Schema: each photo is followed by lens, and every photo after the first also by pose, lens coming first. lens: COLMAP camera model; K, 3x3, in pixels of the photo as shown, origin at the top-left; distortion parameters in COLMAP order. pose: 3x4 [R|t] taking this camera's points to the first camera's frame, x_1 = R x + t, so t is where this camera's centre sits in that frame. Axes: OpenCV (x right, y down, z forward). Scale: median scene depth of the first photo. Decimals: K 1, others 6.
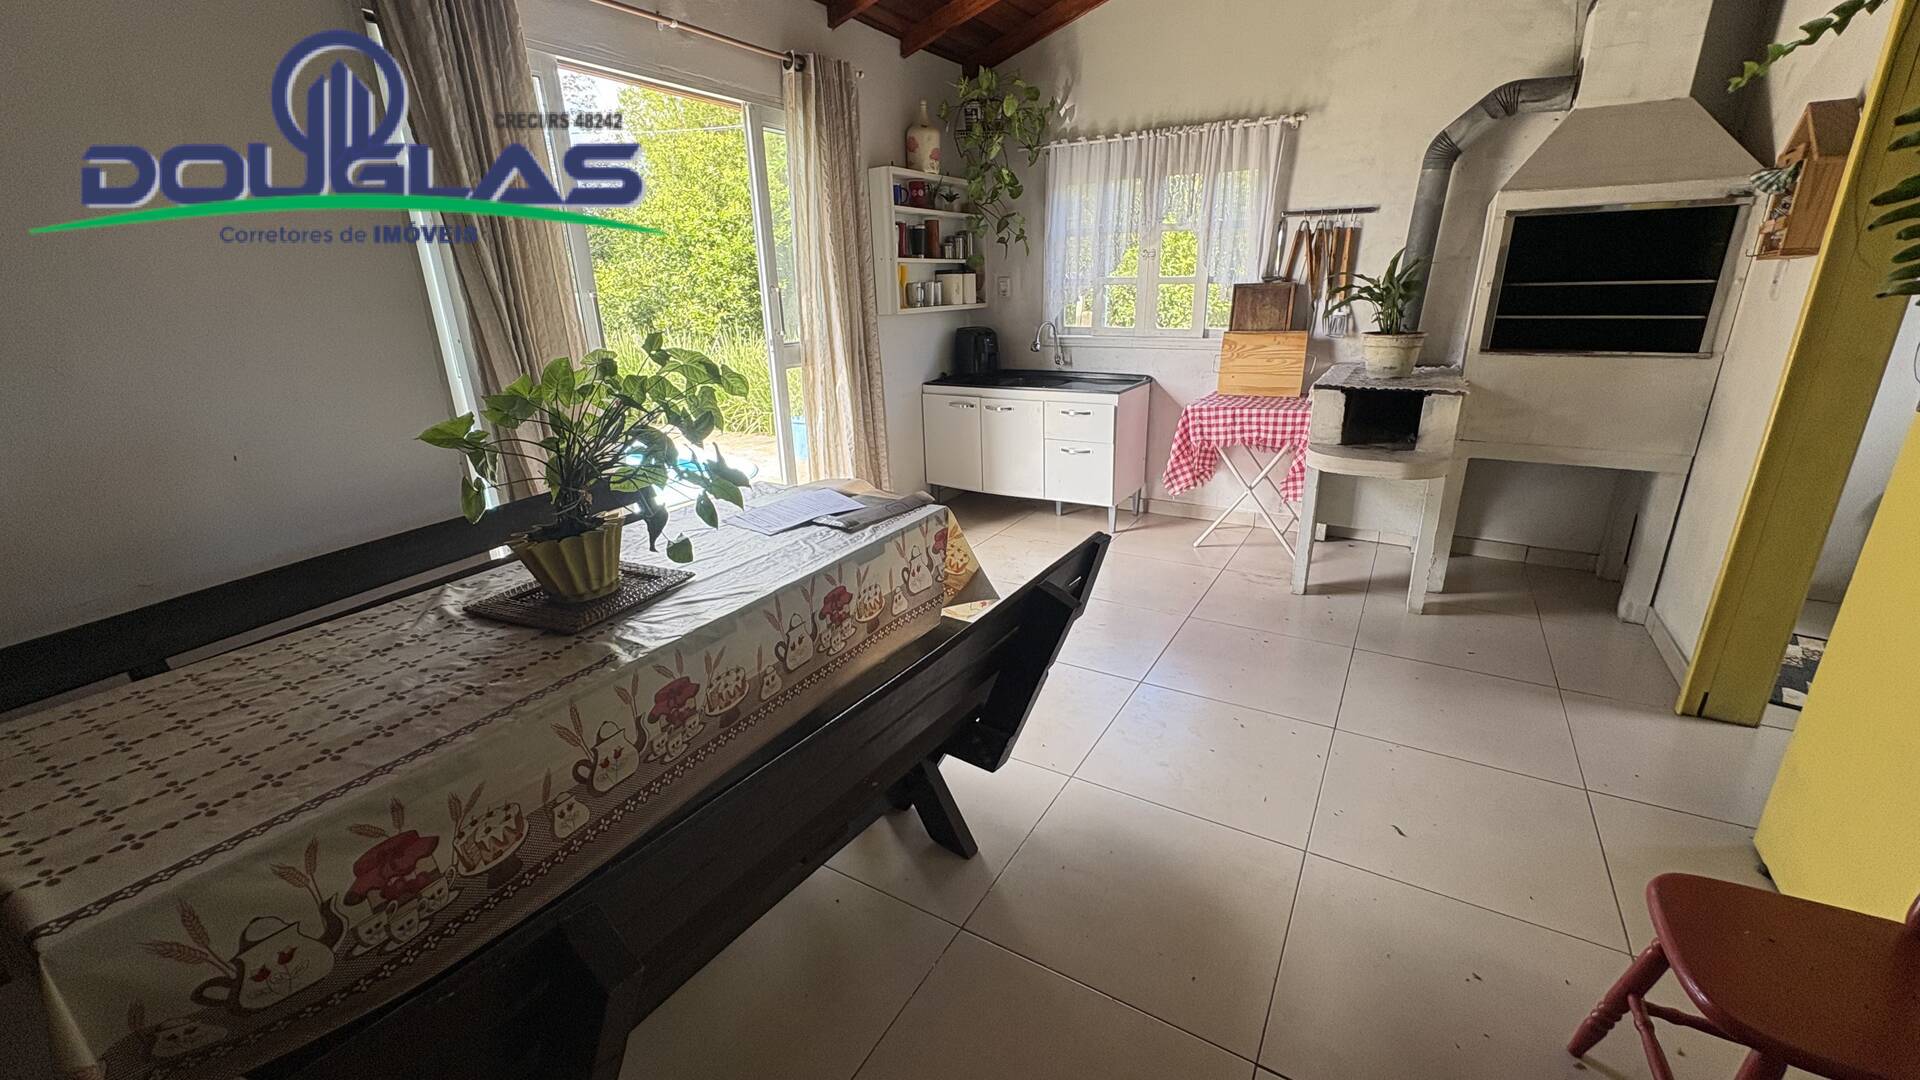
lens RADIAL K [[764.3, 0, 960.0], [0, 764.3, 540.0], [0, 0, 1]] dist [0.000715, -0.000445]
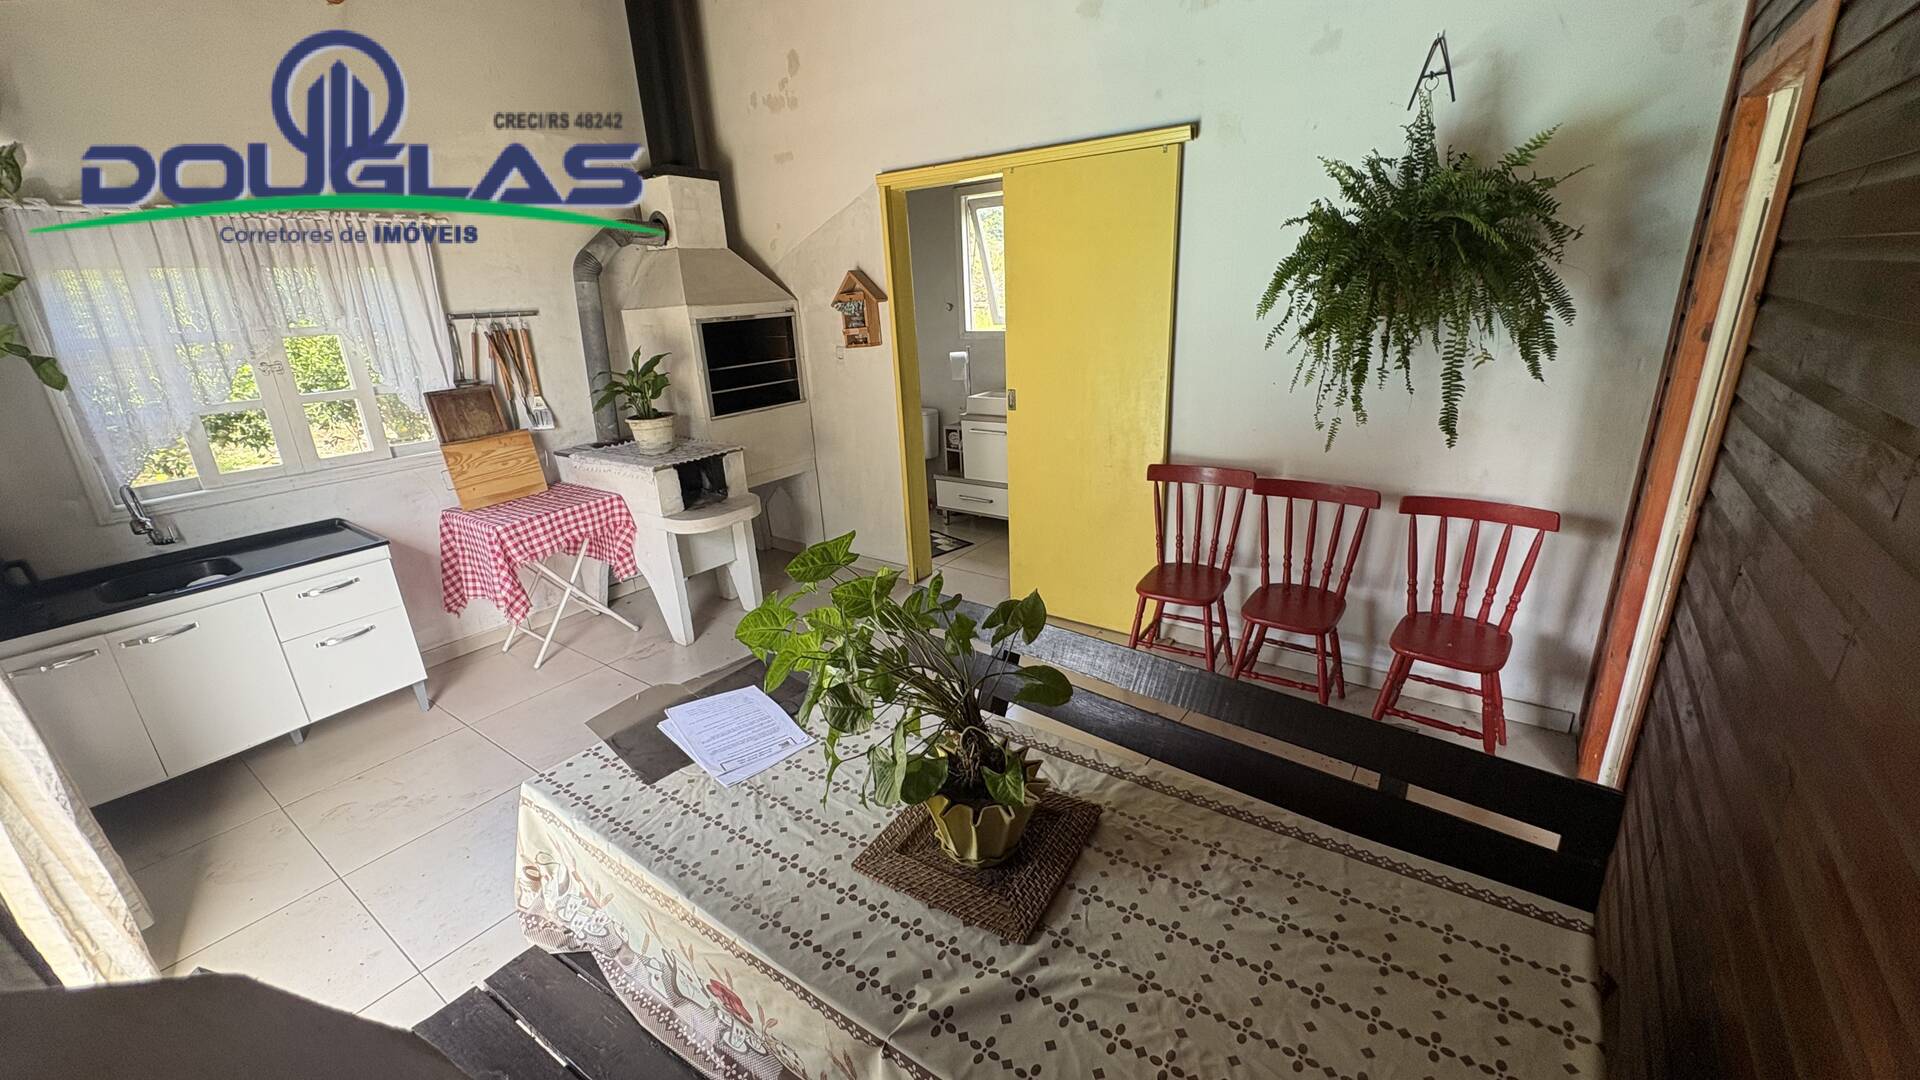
lens RADIAL K [[764.3, 0, 960.0], [0, 764.3, 540.0], [0, 0, 1]] dist [0.000715, -0.000445]
pose [[0.093023, -0.299142, 0.949663, -0.535277], [0.362433, 0.898537, 0.247536, -0.197297], [-0.927356, 0.321163, 0.192004, 0.345990]]
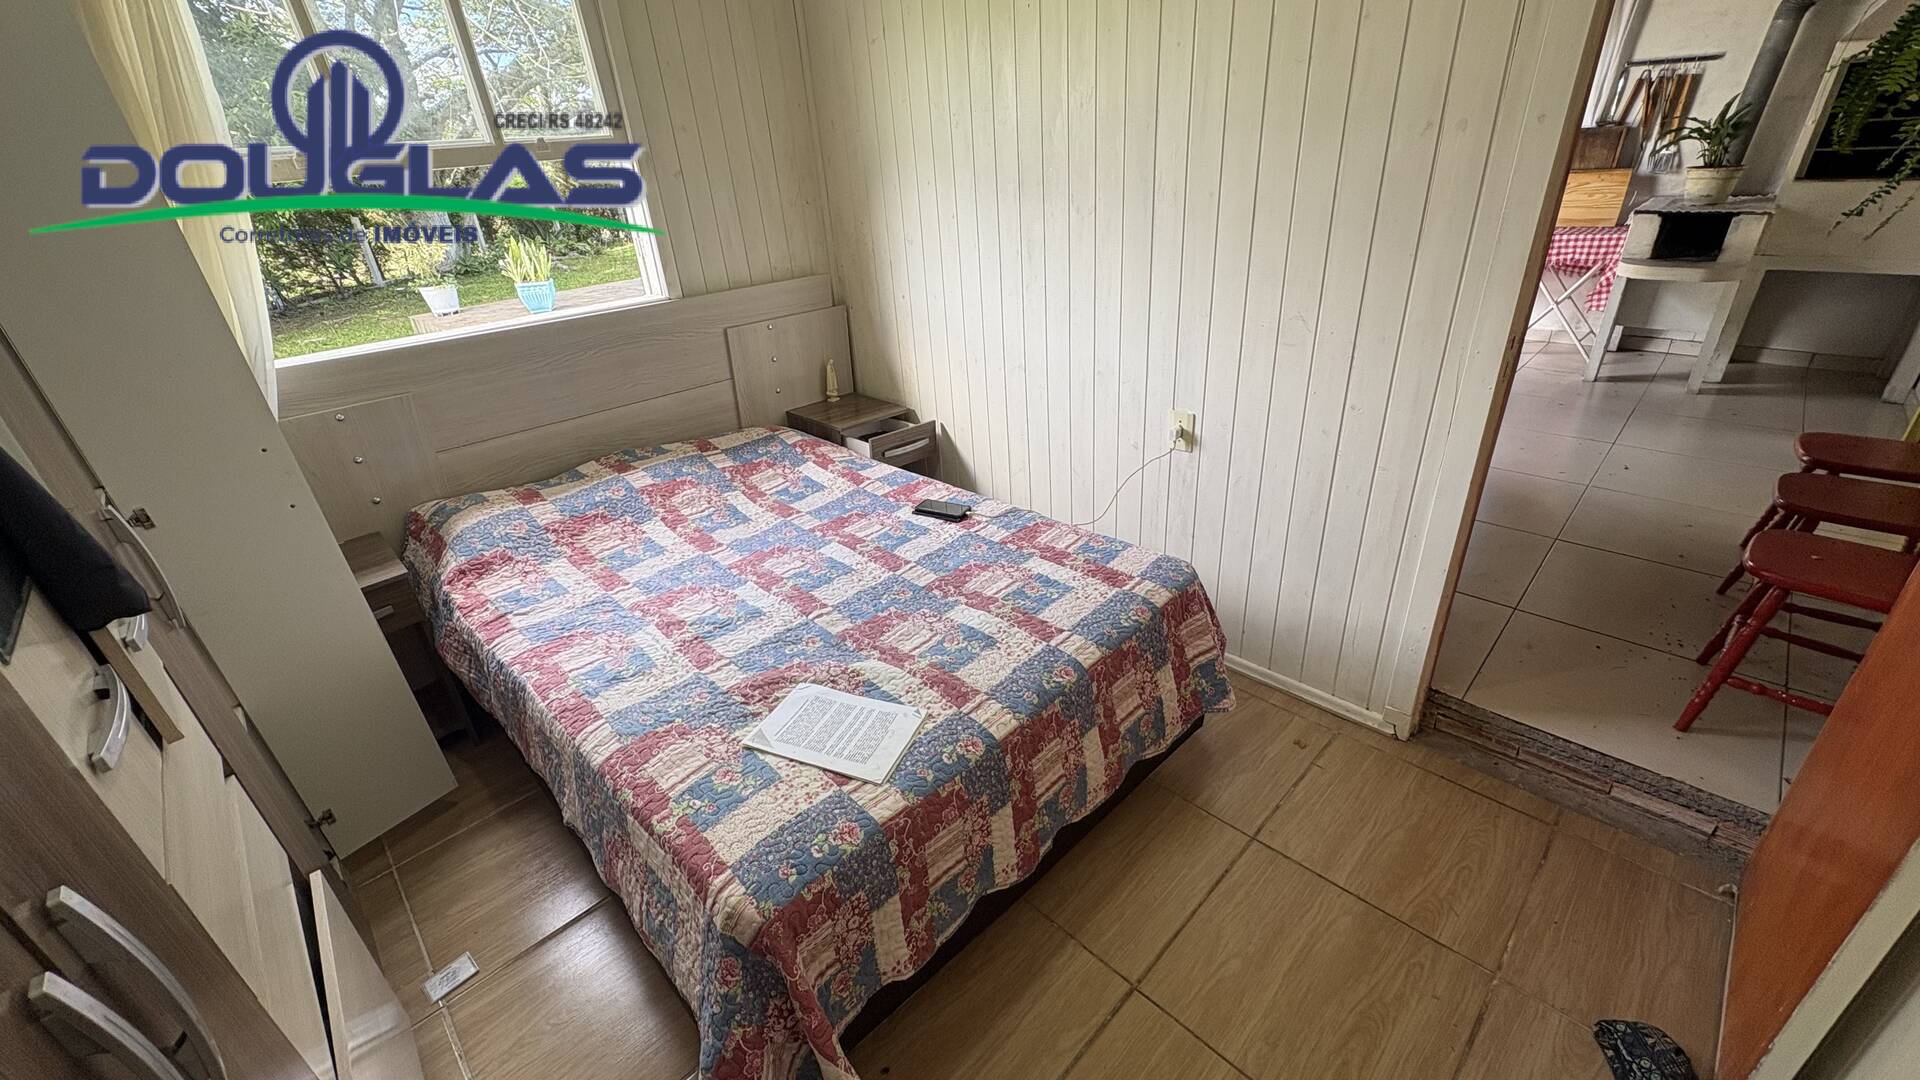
lens RADIAL K [[764.3, 0, 960.0], [0, 764.3, 540.0], [0, 0, 1]] dist [0.000715, -0.000445]
pose [[0.970839, 0.080092, -0.225956, -0.275538], [-0.043634, 0.985832, 0.161959, 0.166874], [0.235727, -0.147377, 0.960580, -0.532177]]
